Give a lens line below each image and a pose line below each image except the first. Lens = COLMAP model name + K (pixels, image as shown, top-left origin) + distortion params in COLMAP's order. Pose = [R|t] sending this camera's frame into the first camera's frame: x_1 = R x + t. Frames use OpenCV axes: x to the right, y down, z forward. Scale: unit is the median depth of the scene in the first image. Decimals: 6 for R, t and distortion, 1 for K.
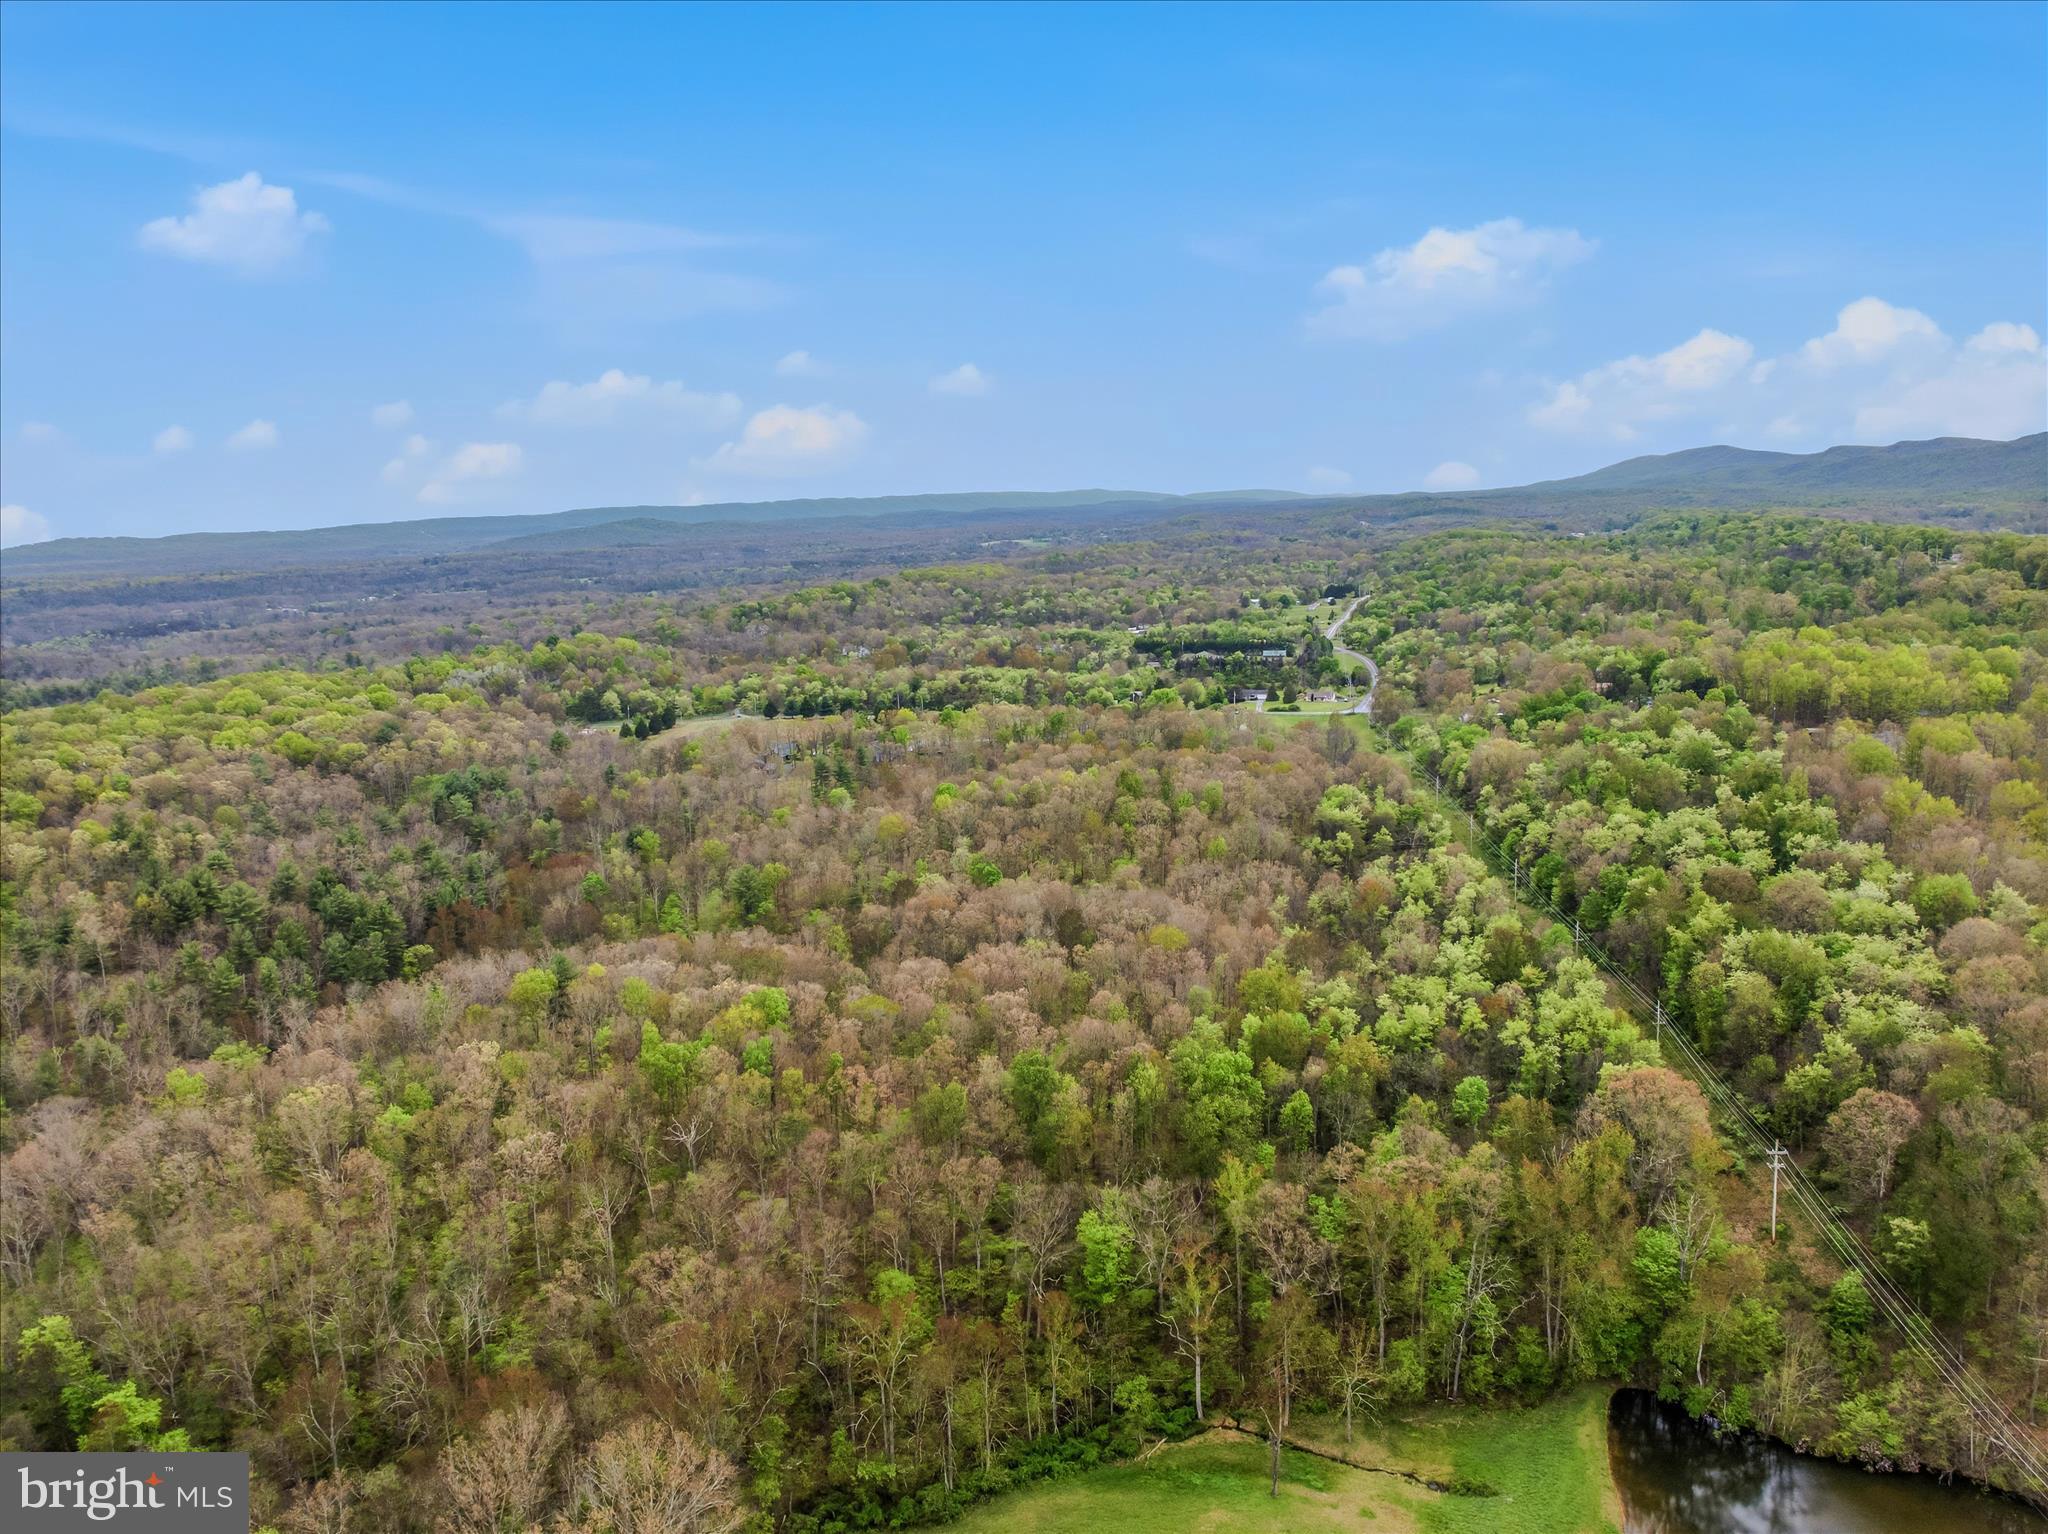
lens RADIAL K [[1416.7, 0, 1013.7], [0, 1416.7, 775.0], [0, 0, 1]] dist [-0.030746, -0.004936]
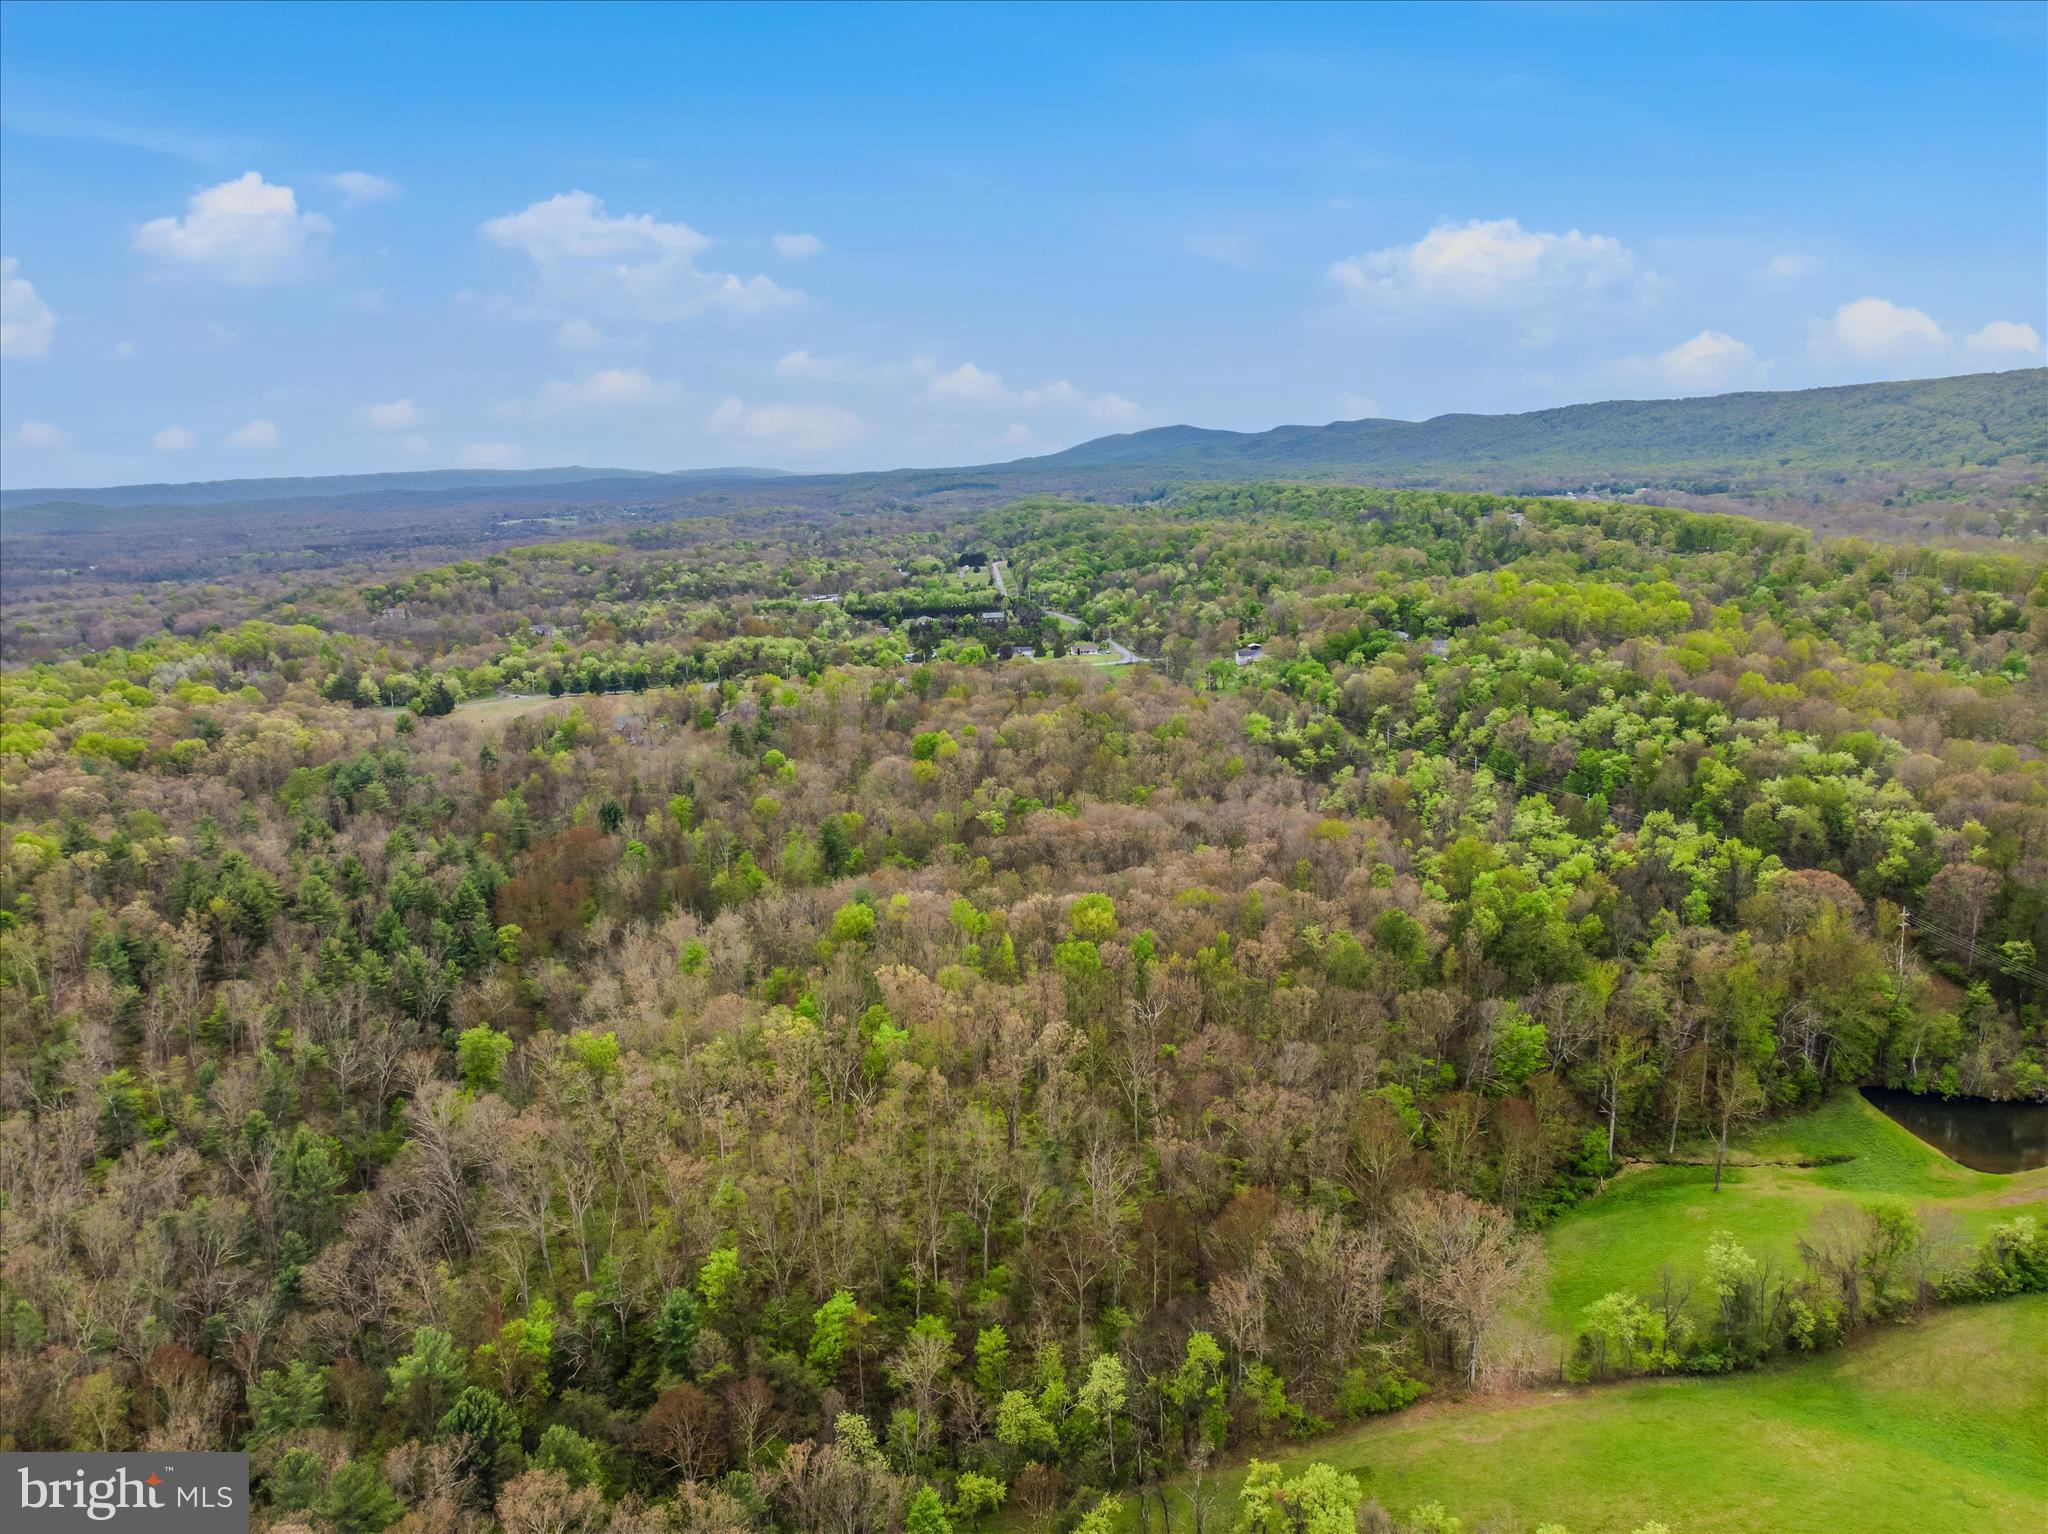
lens RADIAL K [[1416.7, 0, 1013.7], [0, 1416.7, 775.0], [0, 0, 1]] dist [-0.030746, -0.004936]
pose [[0.939250, -0.071201, 0.335766, -0.202853], [0.065946, 0.997457, 0.027041, 0.007434], [-0.336838, -0.003255, 0.941557, -0.009342]]
